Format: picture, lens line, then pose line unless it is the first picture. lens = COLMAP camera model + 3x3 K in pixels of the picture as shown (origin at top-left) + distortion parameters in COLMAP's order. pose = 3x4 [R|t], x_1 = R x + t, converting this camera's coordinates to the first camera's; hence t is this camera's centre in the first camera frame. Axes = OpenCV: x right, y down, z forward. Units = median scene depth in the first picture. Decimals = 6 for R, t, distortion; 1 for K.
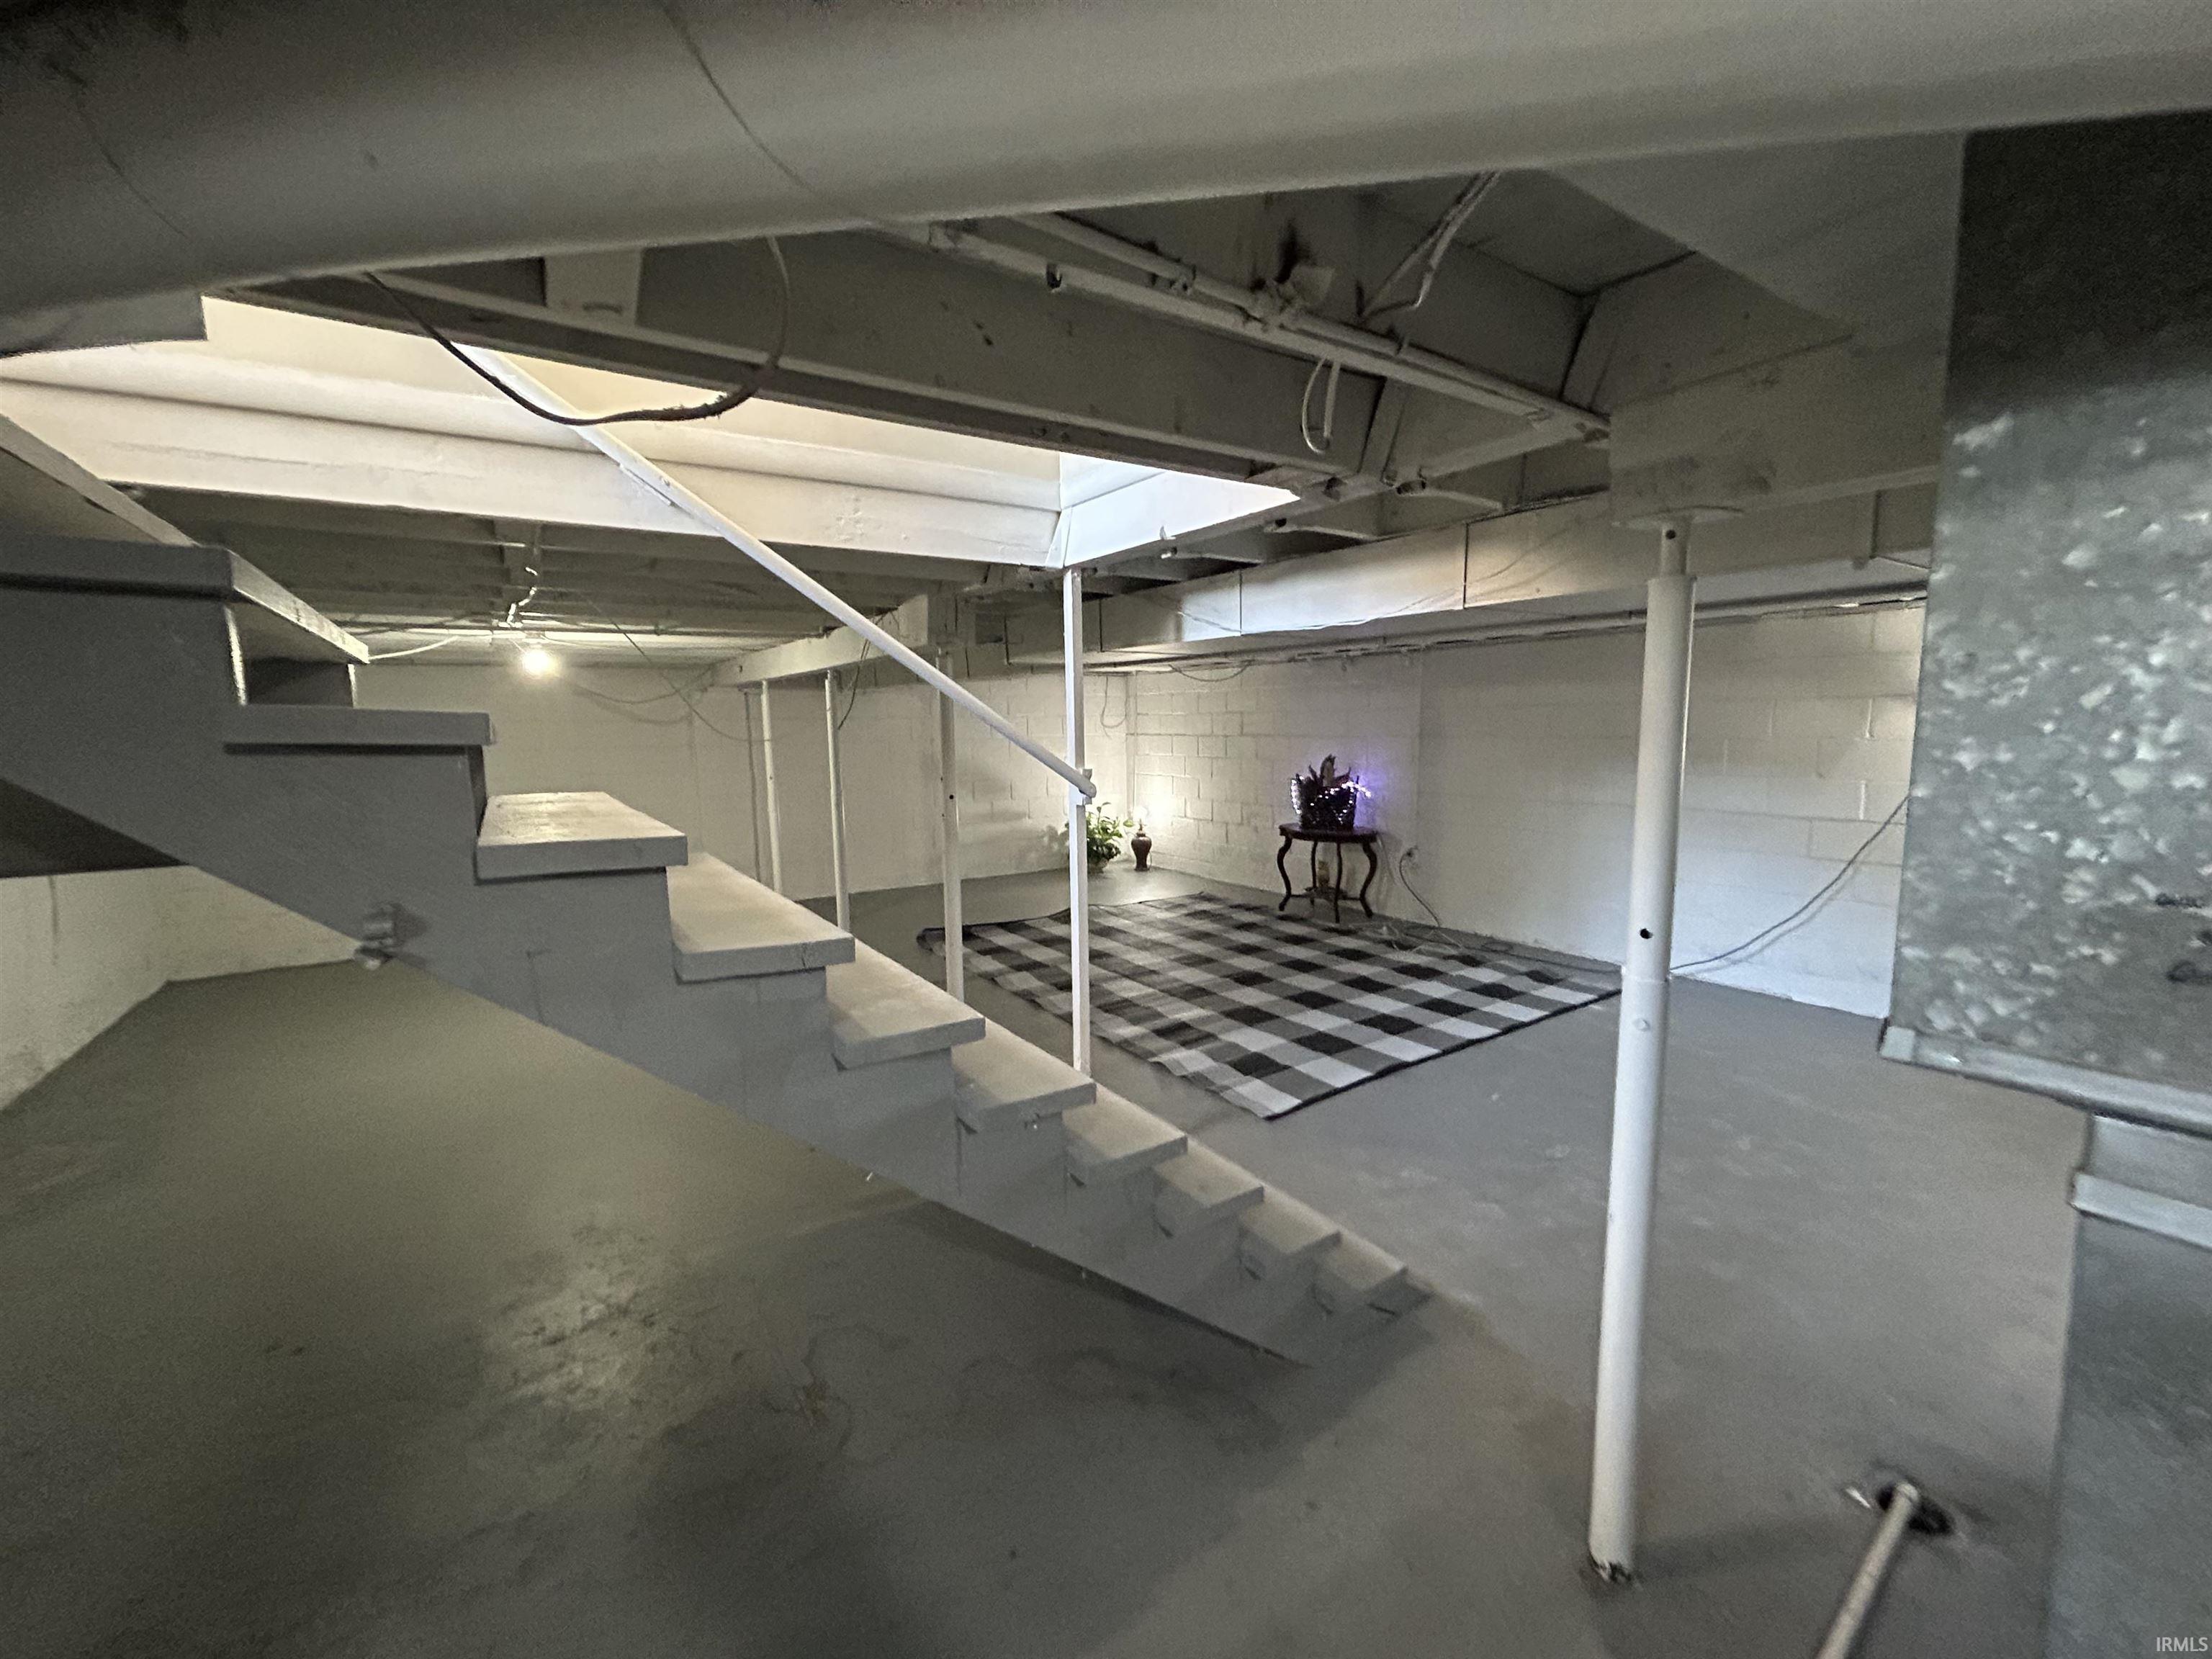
lens RADIAL K [[899.8, 0, 1114.7], [0, 899.8, 830.8], [0, 0, 1]] dist [-0.001043, 0.000317]
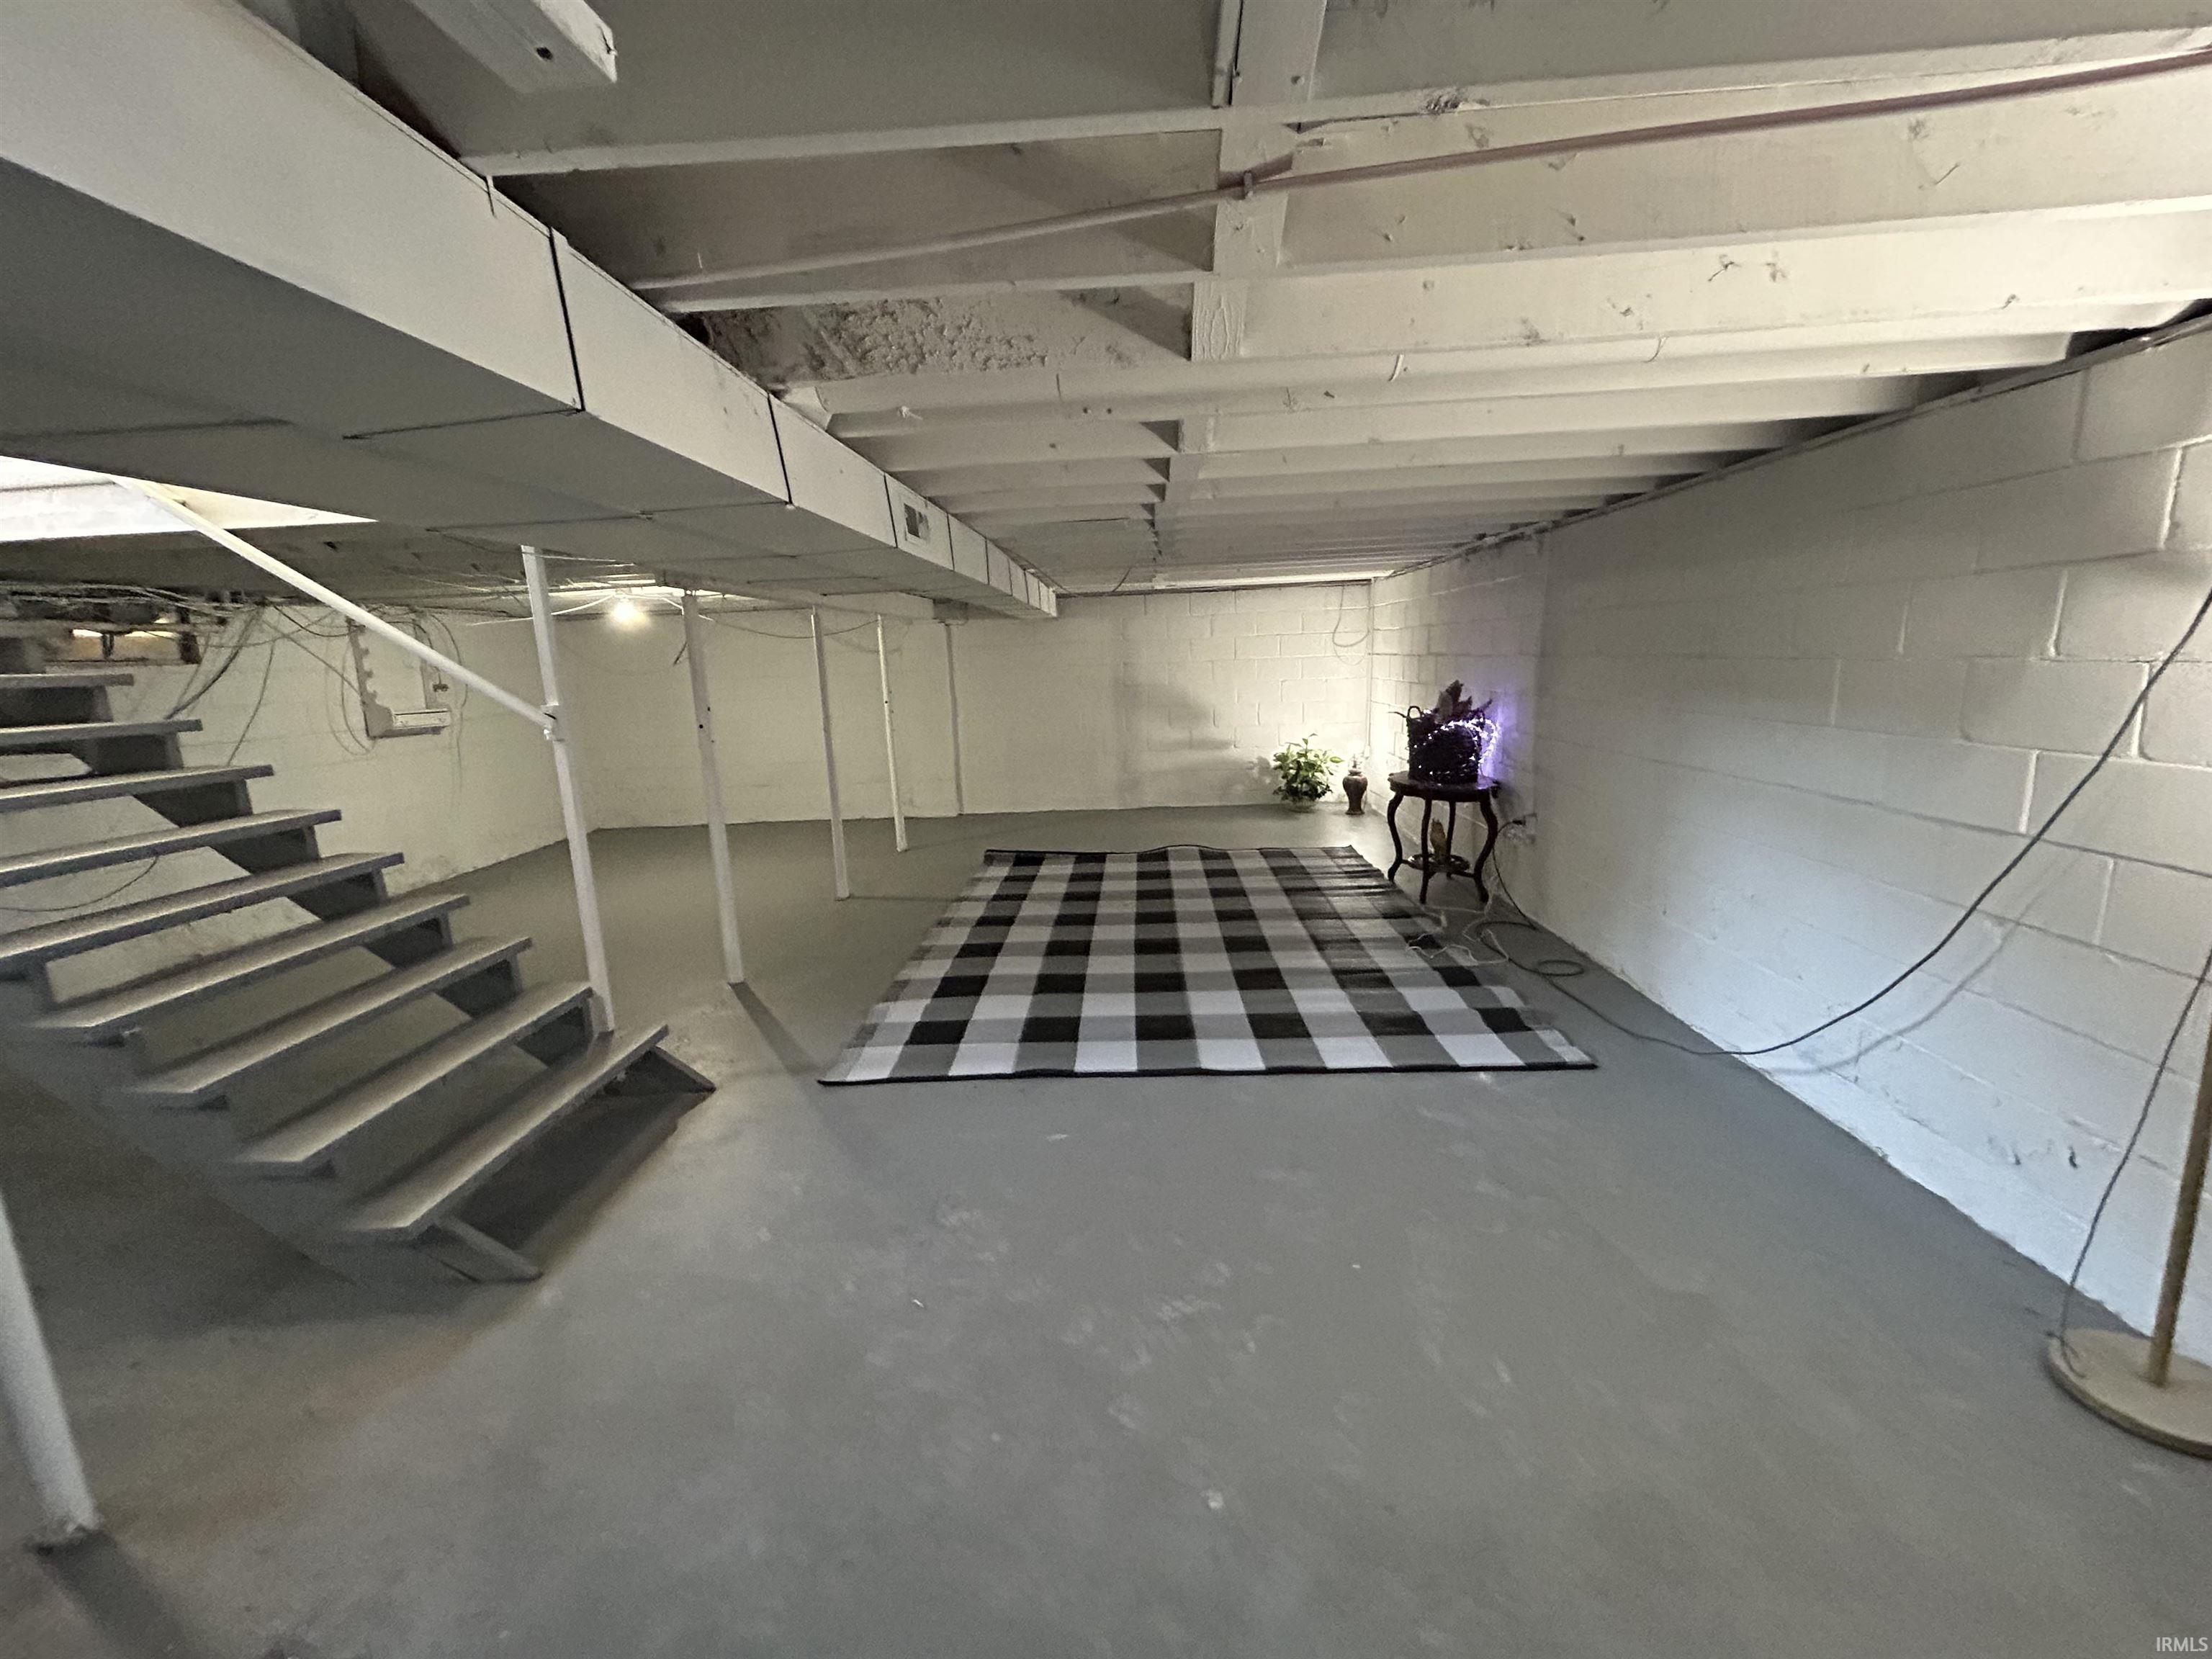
lens RADIAL K [[899.8, 0, 1108.0], [0, 899.8, 830.3], [0, 0, 1]] dist [-0.001043, 0.000317]
pose [[0.803353, 0.098750, -0.587258, 0.591348], [-0.046022, 0.993501, 0.104104, -0.033199], [0.593722, -0.056605, 0.802677, 0.277801]]
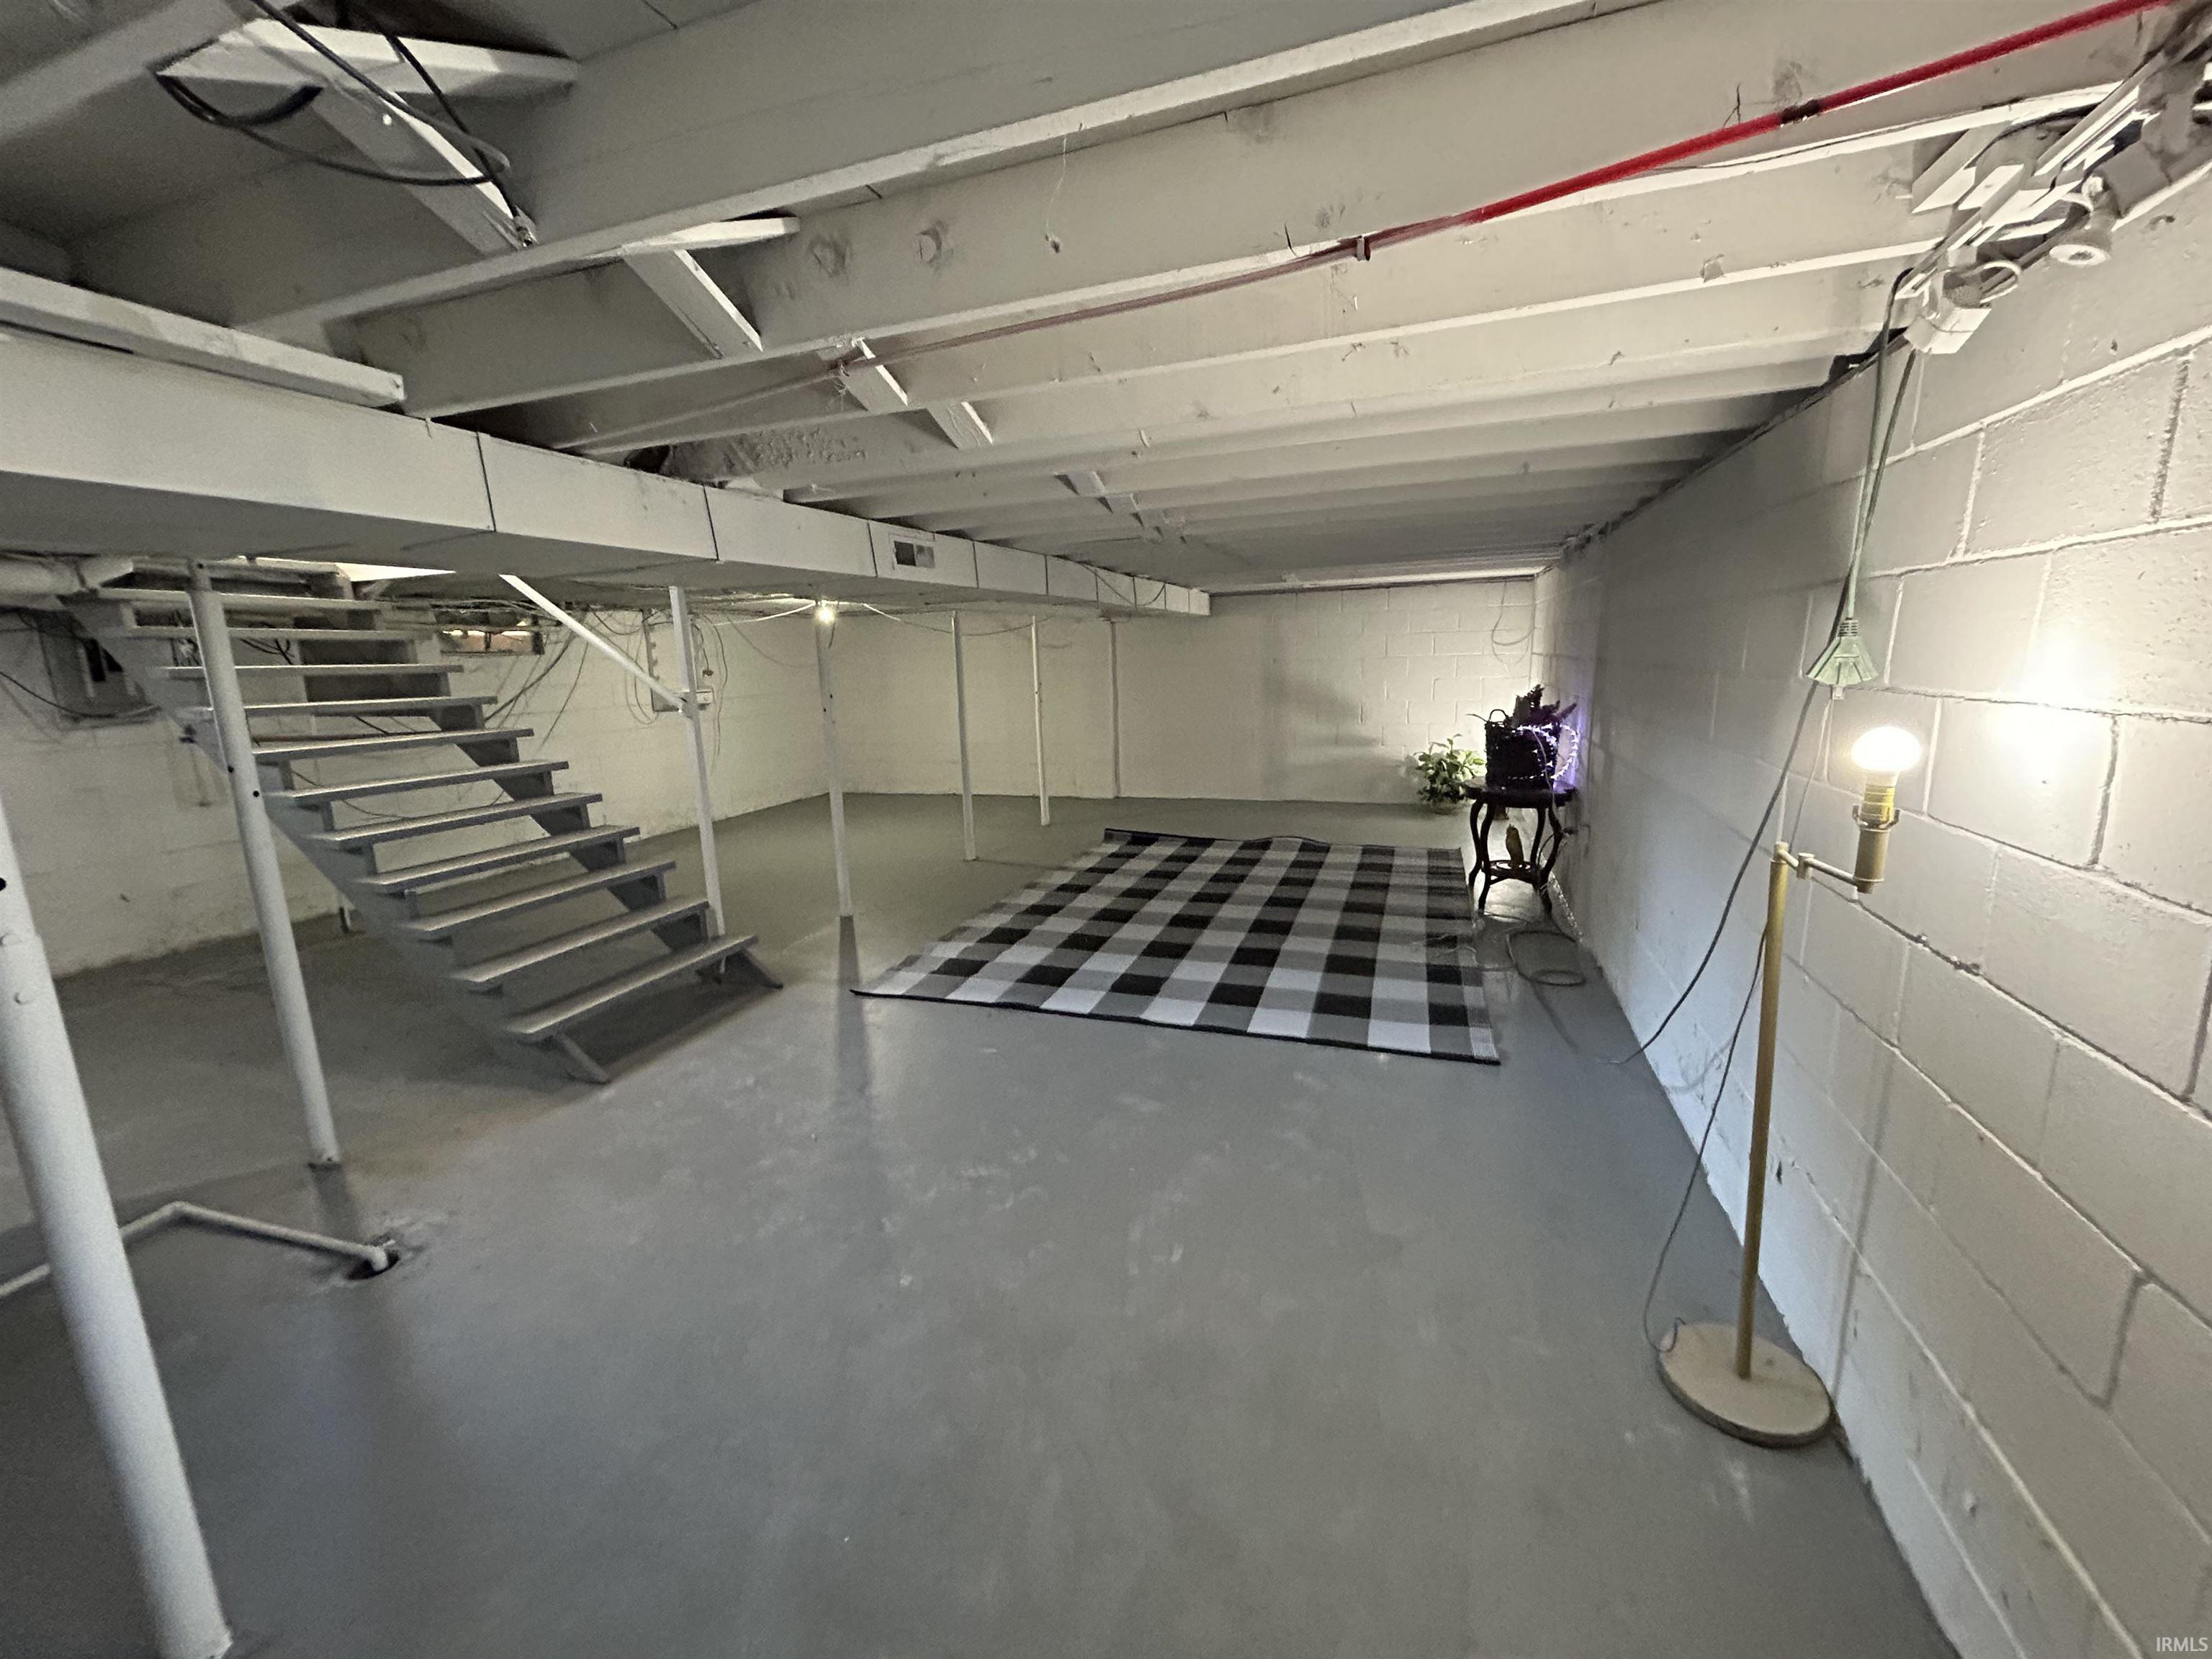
lens RADIAL K [[899.8, 0, 1106.7], [0, 899.8, 827.0], [0, 0, 1]] dist [-0.001043, 0.000317]
pose [[0.589432, 0.149556, -0.793853, 0.813954], [-0.076716, 0.988635, 0.129289, -0.048619], [0.804167, -0.015306, 0.594207, 0.356535]]
